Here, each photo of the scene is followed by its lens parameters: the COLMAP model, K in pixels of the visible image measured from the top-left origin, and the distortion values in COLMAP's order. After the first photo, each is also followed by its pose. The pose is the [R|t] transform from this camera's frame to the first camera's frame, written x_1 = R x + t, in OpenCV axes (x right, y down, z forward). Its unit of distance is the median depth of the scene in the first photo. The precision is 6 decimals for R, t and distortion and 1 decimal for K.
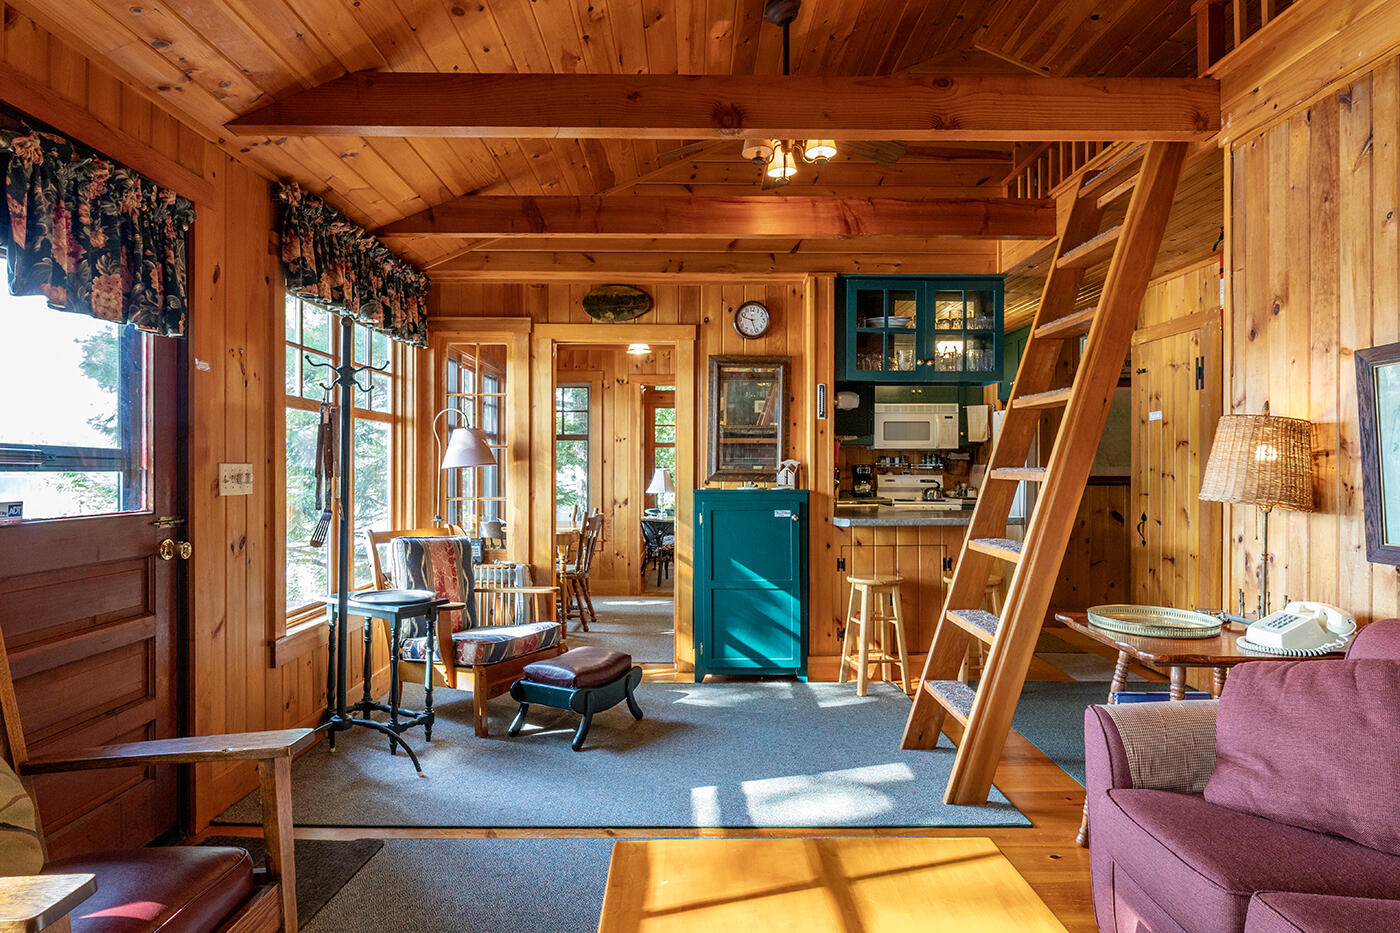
lens RADIAL K [[783.1, 0, 699.7], [0, 783.1, 466.3], [0, 0, 1]] dist [-0.001782, -0.001976]
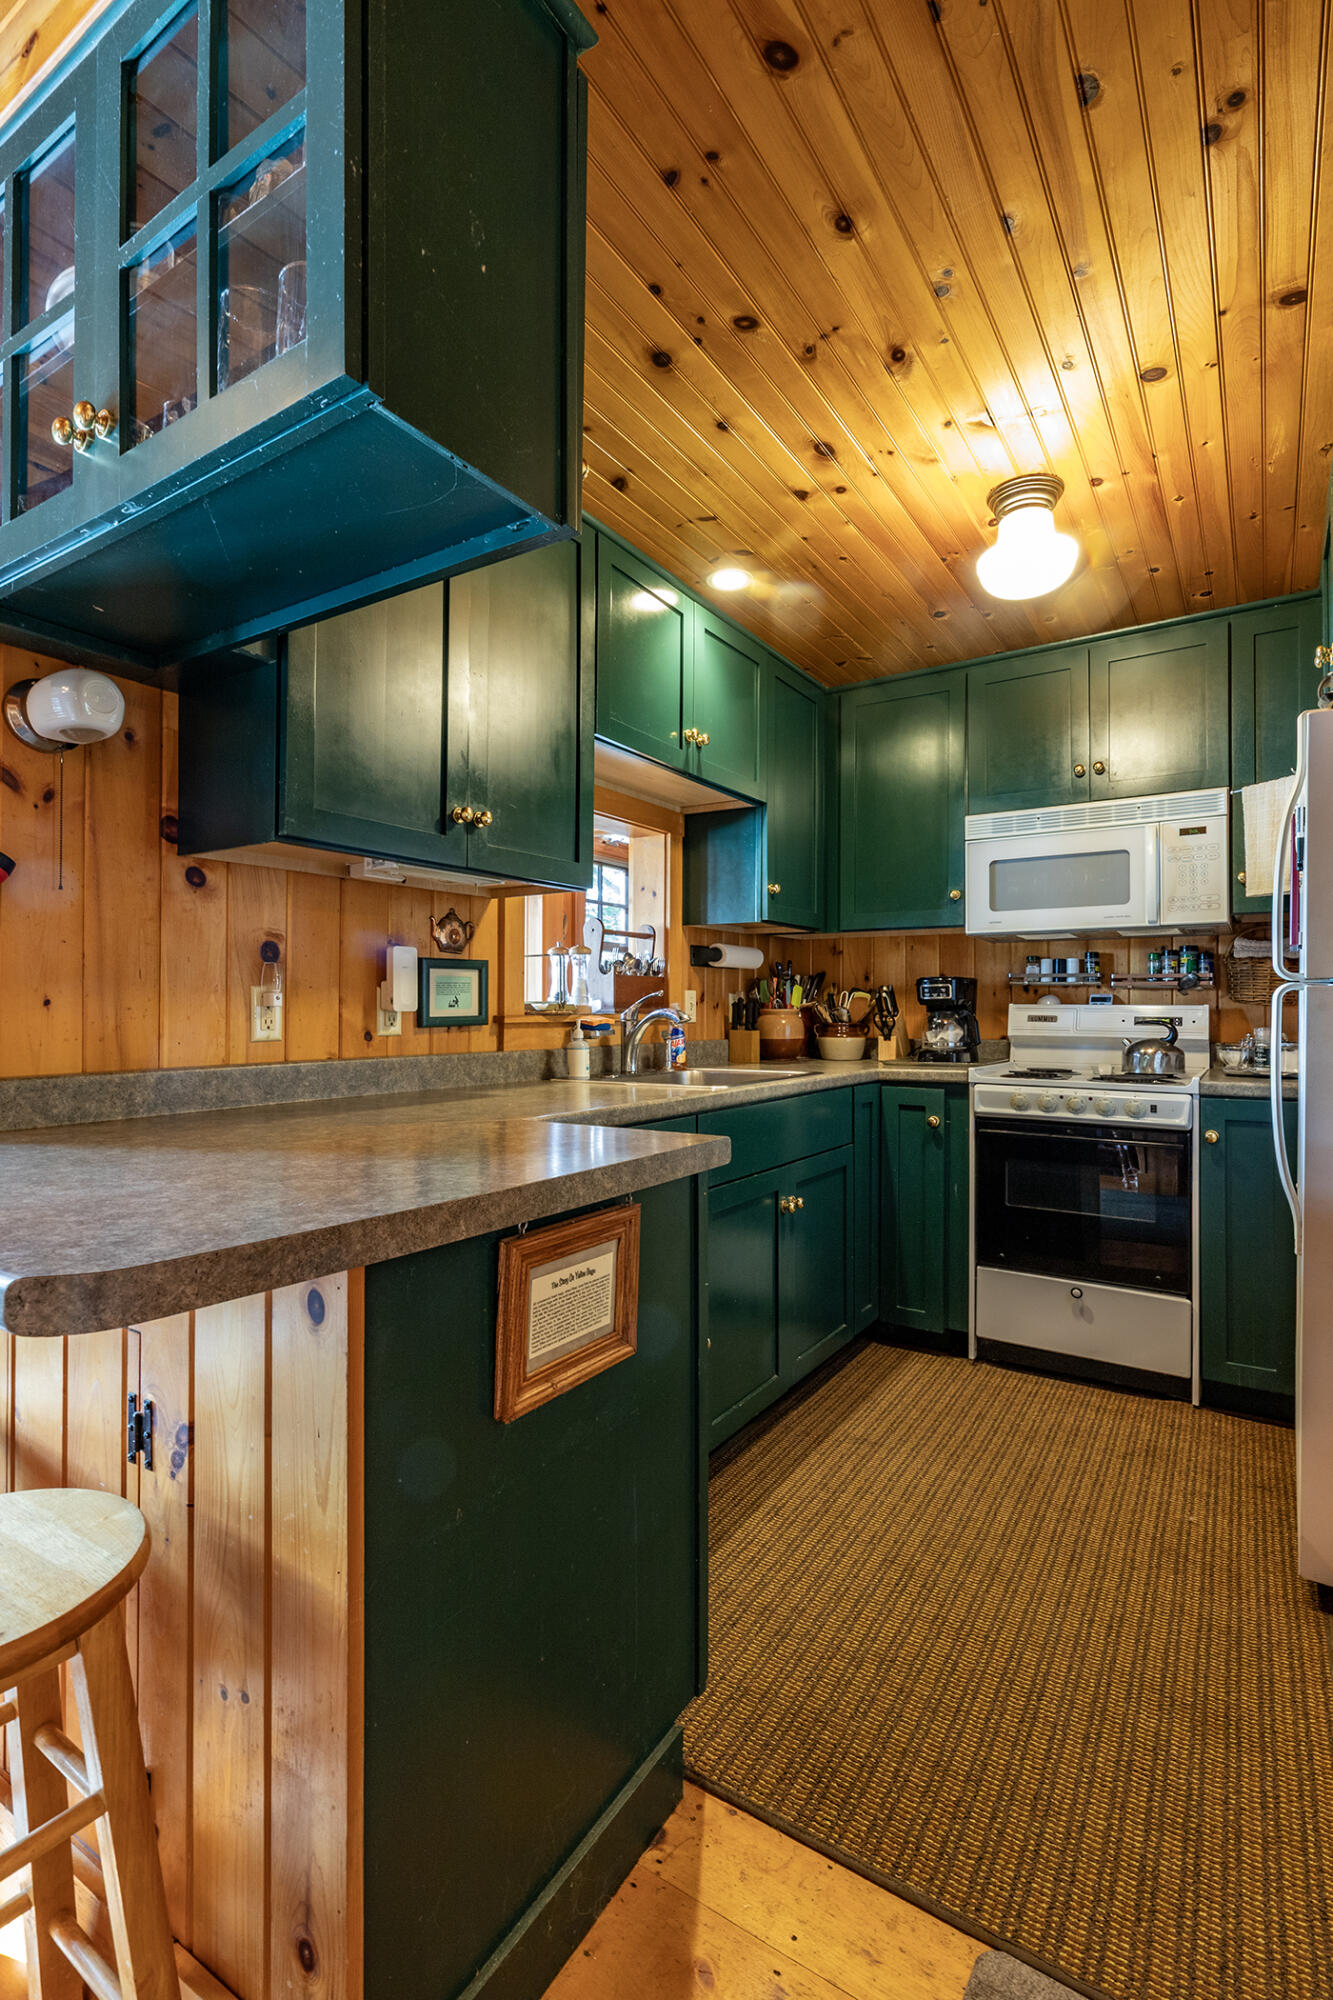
lens RADIAL K [[917.7, 0, 666.6], [0, 917.7, 1002.3], [0, 0, 1]] dist [-0.000047, -0.000001]
pose [[0.837482, -0.006299, -0.546428, 0.331735], [0.005129, 0.999980, -0.003666, 0.011008], [0.546440, 0.000268, 0.837498, 0.527854]]
